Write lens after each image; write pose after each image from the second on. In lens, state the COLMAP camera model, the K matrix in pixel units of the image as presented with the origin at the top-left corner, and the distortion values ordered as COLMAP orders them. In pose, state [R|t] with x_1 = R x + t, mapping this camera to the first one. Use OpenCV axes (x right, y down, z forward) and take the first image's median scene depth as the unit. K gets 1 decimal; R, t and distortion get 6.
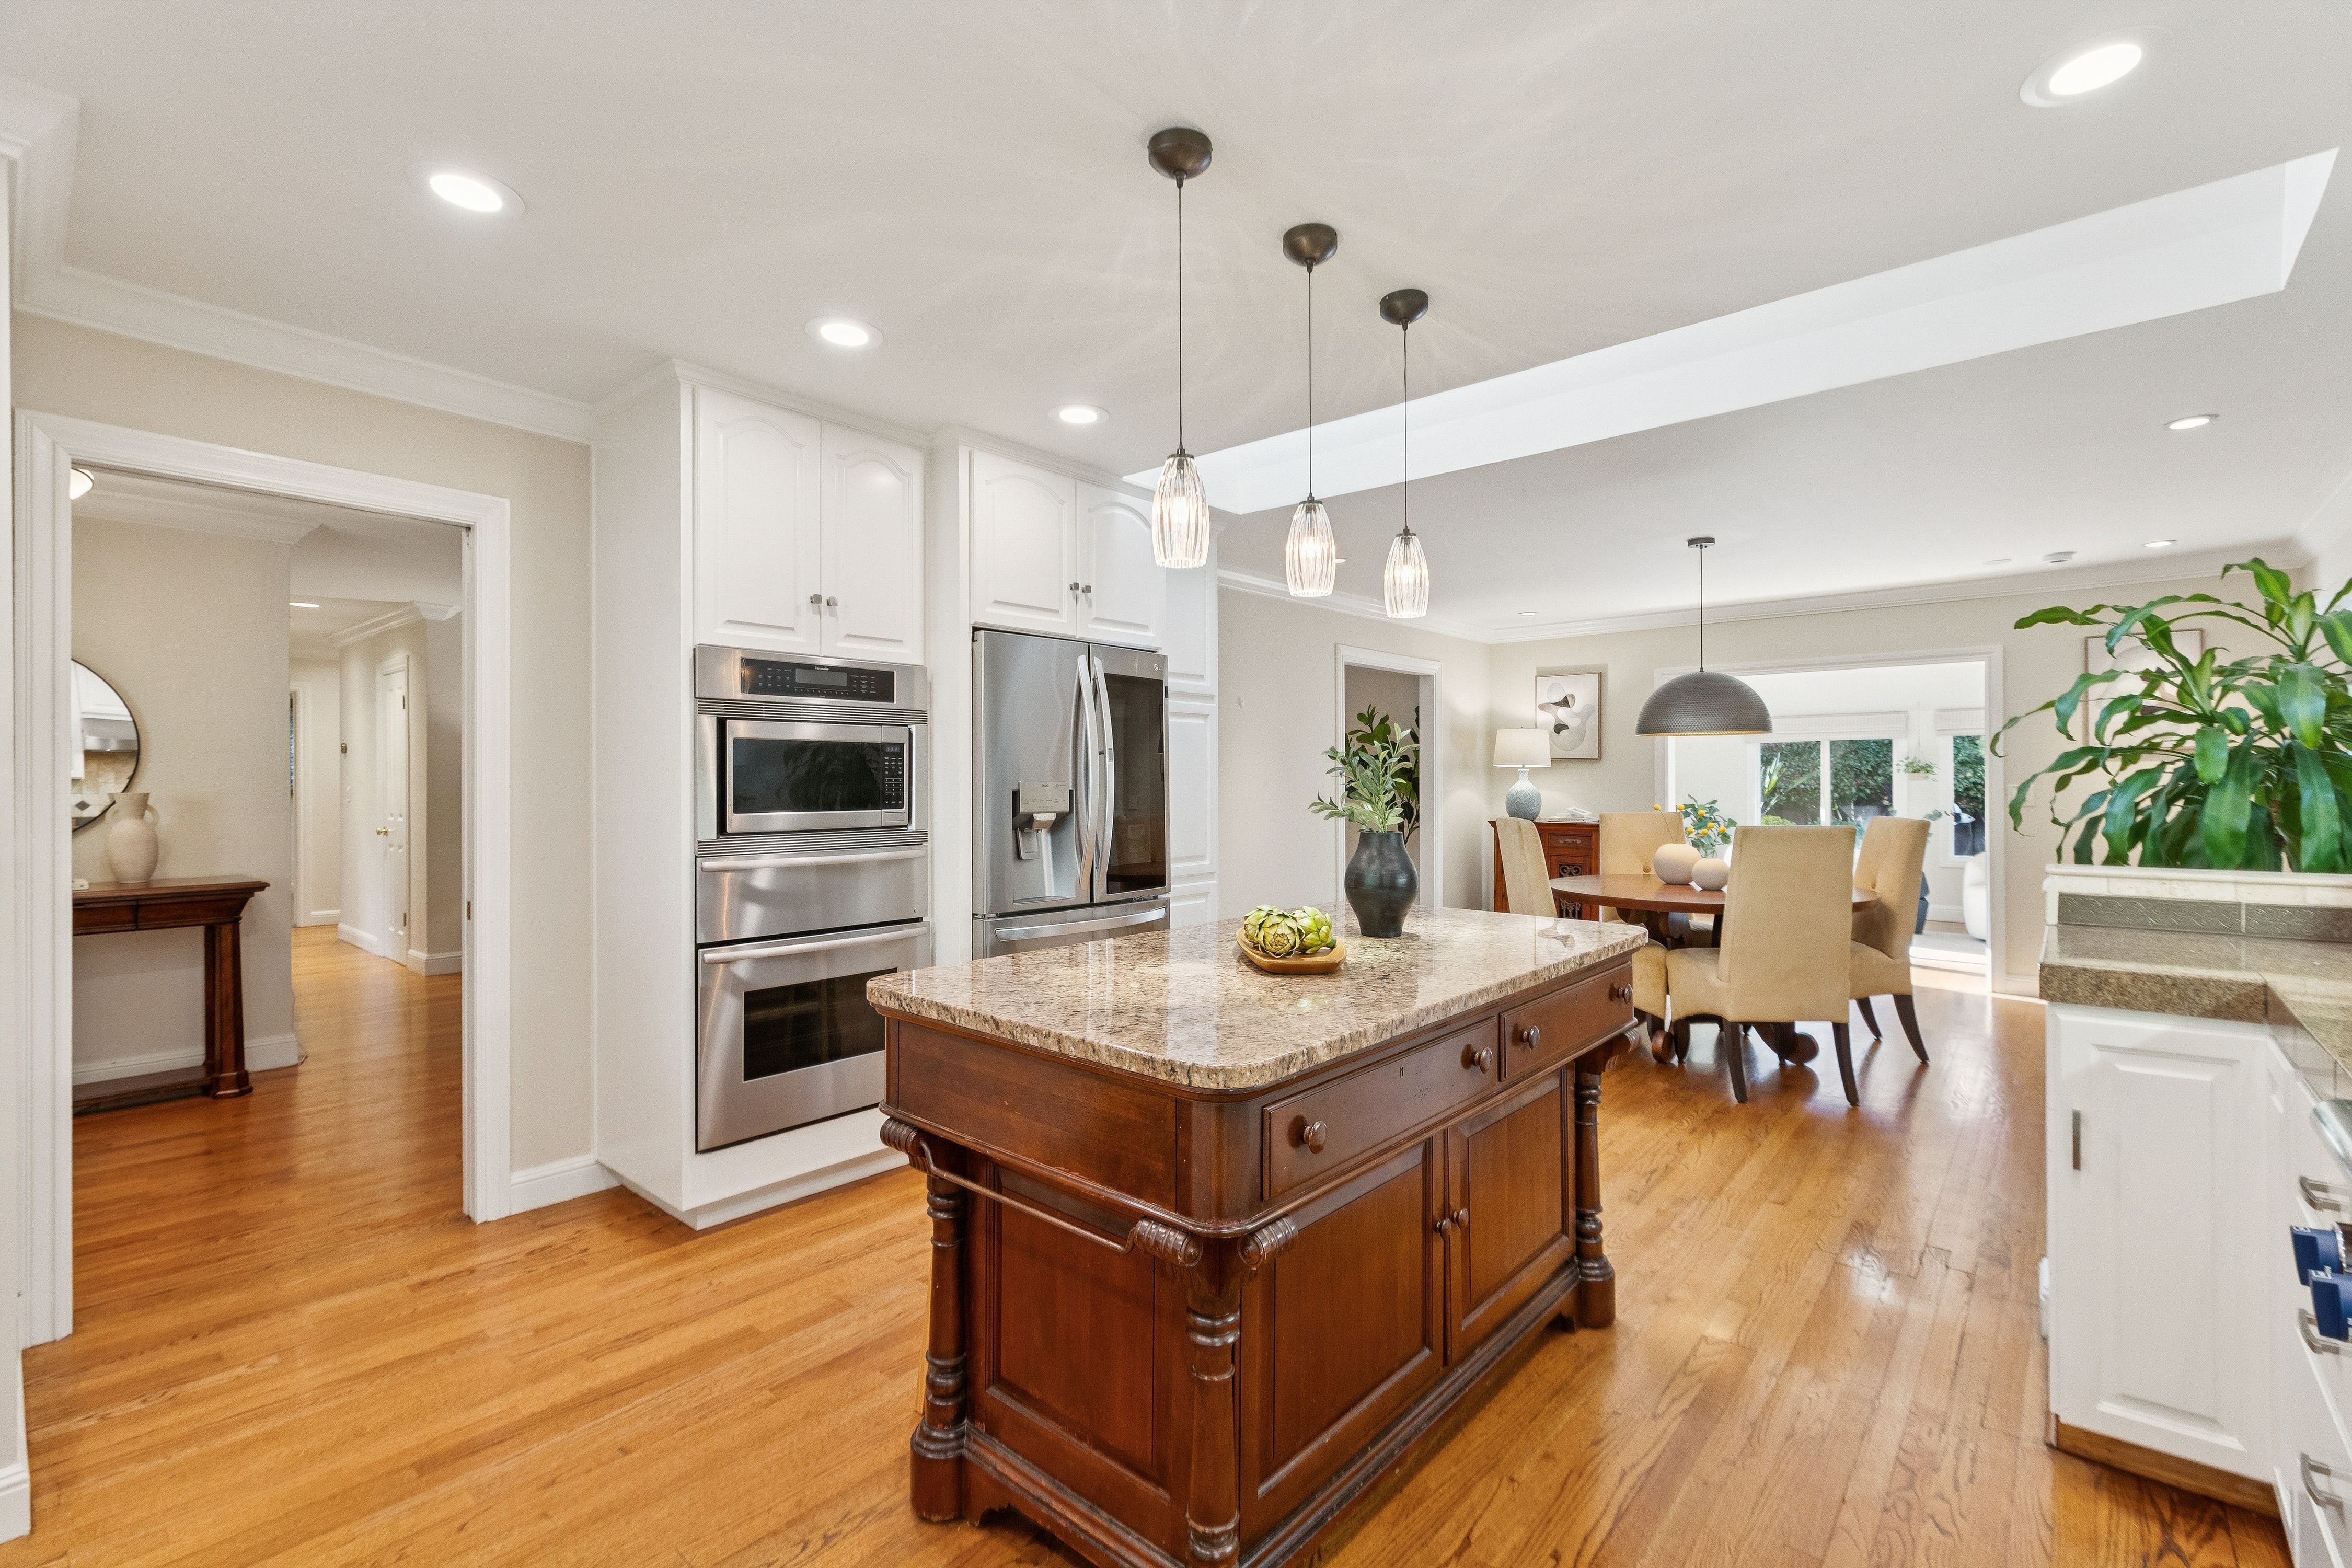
lens RADIAL K [[1048.9, 0, 1190.8], [0, 1048.9, 771.3], [0, 0, 1]] dist [0.002580, -0.001083]
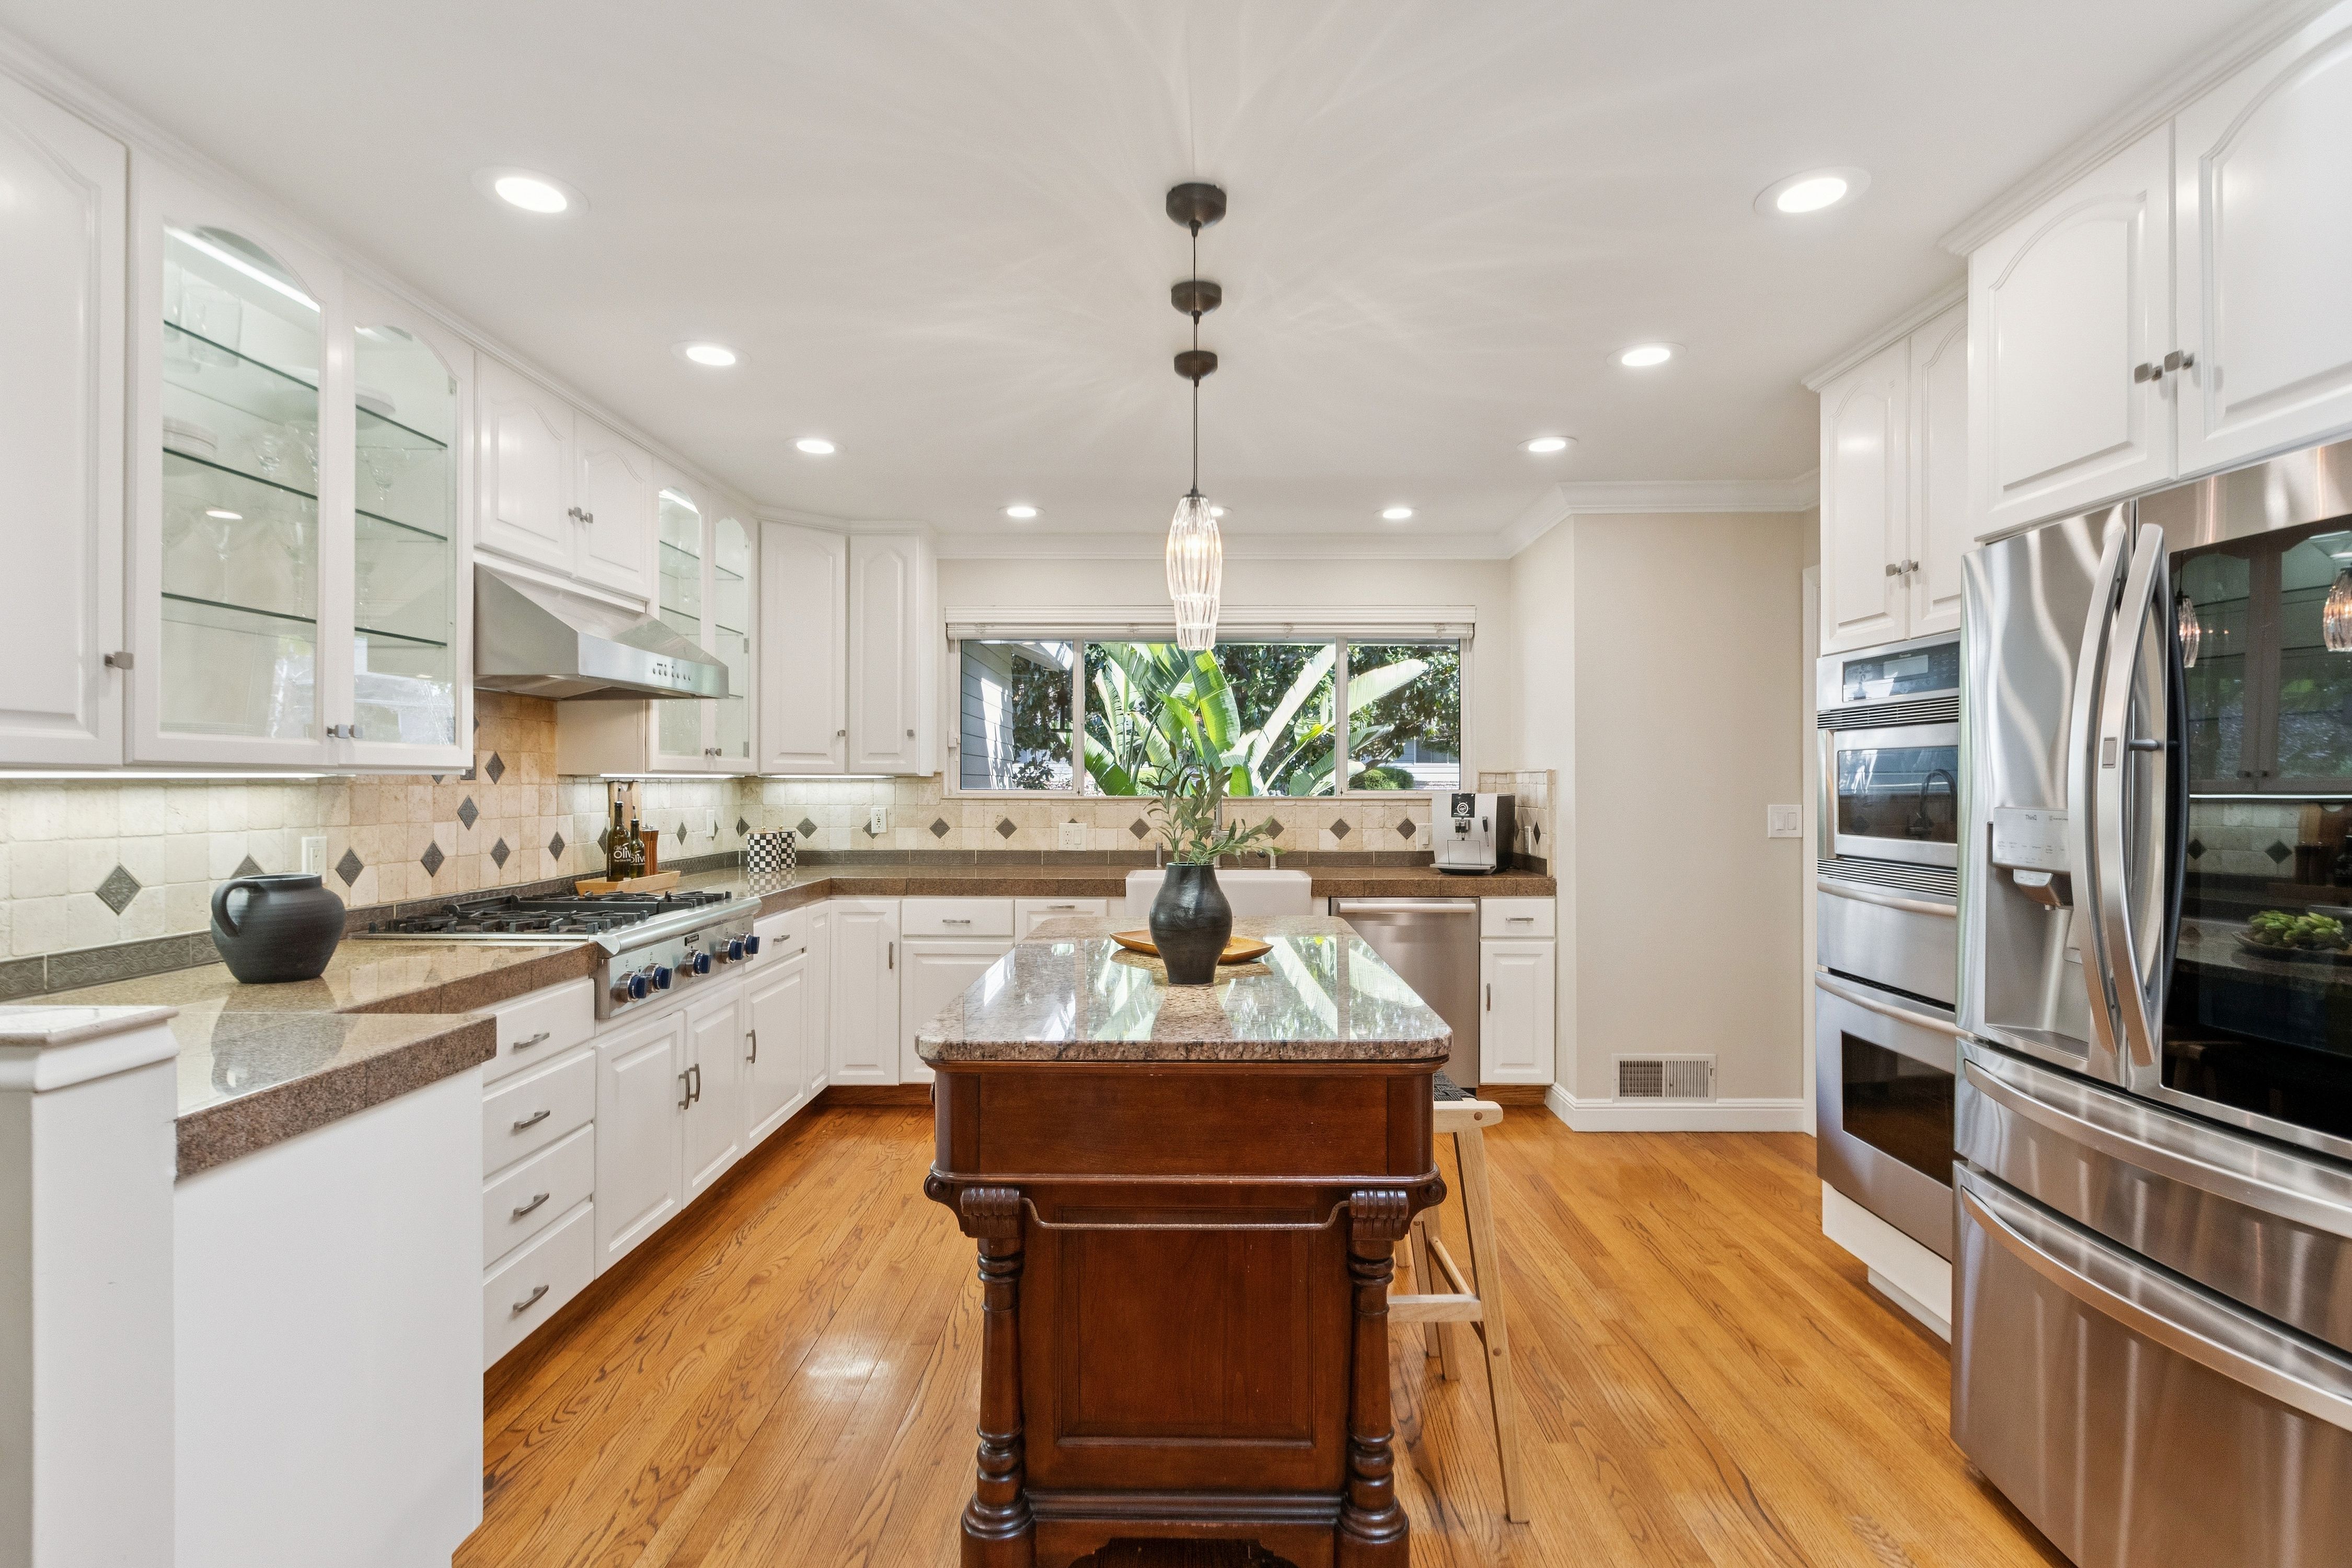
lens RADIAL K [[1150.9, 0, 1189.3], [0, 1150.9, 785.3], [0, 0, 1]] dist [0.013059, 0.000717]
pose [[-0.762402, 0.004058, -0.647091, 0.599825], [0.005433, 0.999985, -0.000130, -0.004700], [0.647080, -0.003615, -0.762413, 1.290501]]
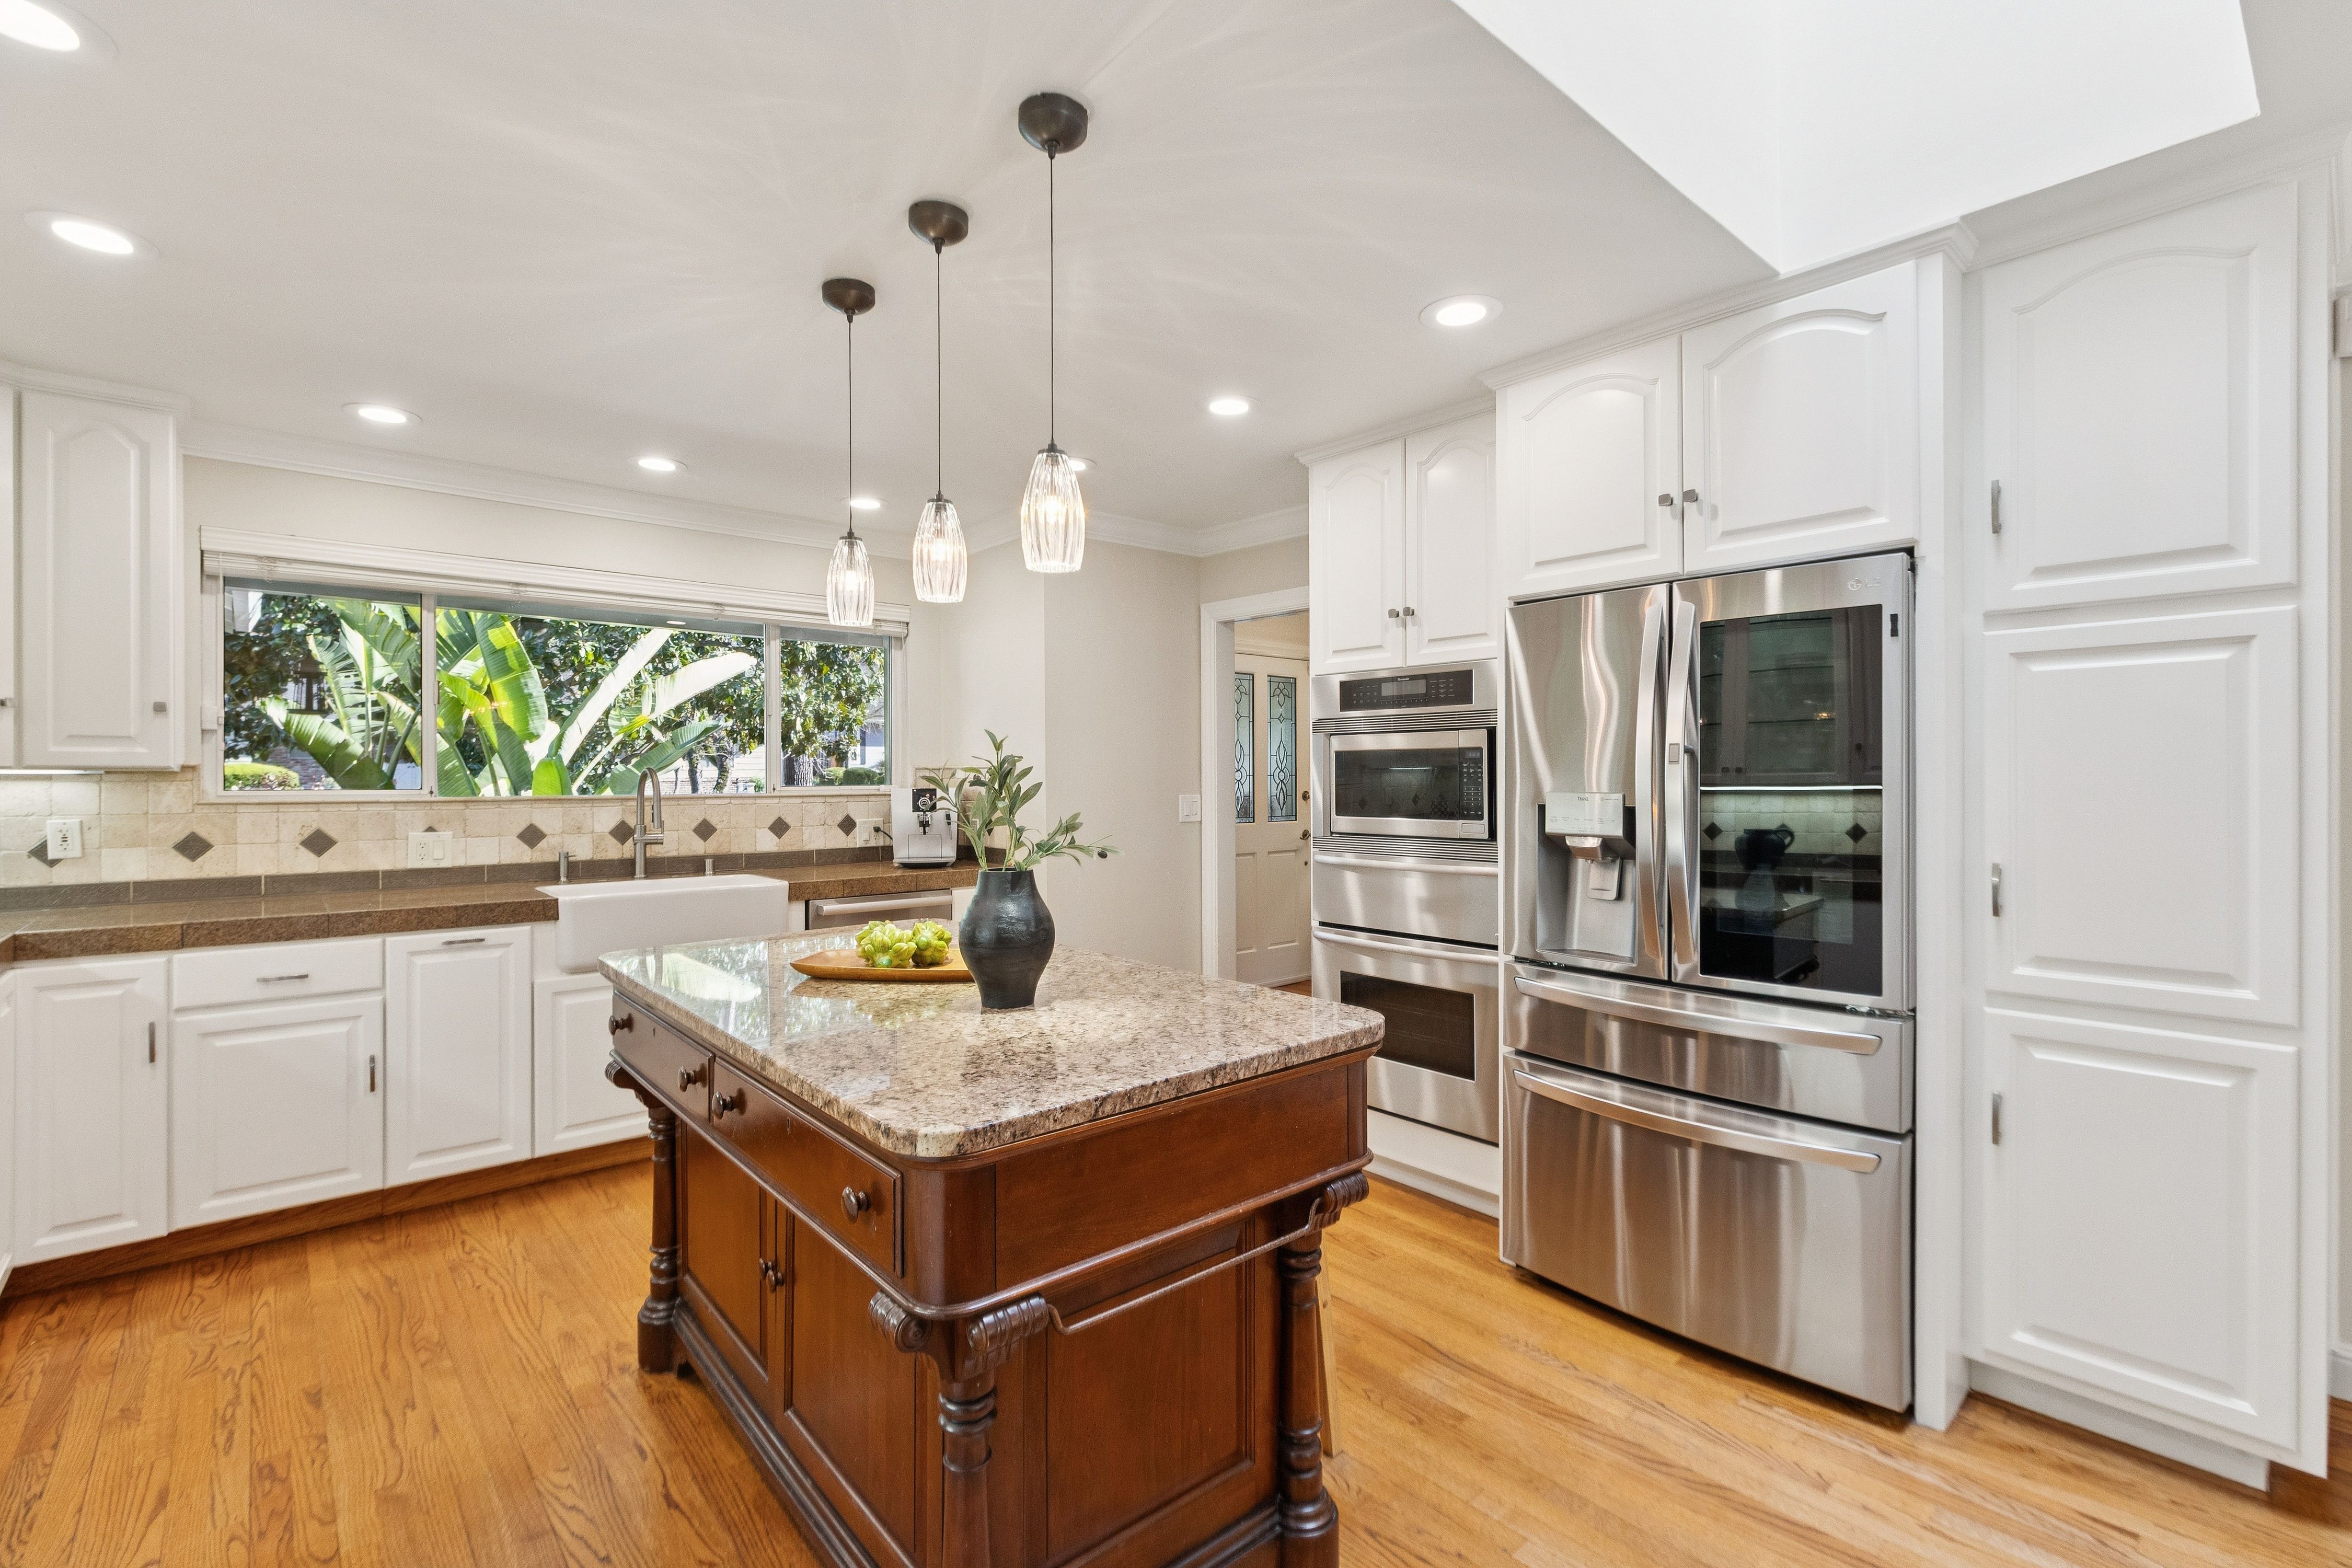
lens RADIAL K [[1048.9, 0, 1181.6], [0, 1048.9, 775.4], [0, 0, 1]] dist [0.002580, -0.001083]
pose [[-0.144819, 0.001037, -0.989458, 0.687385], [0.010107, 0.999949, -0.000432, -0.005505], [0.989407, -0.010063, -0.144822, 0.916179]]
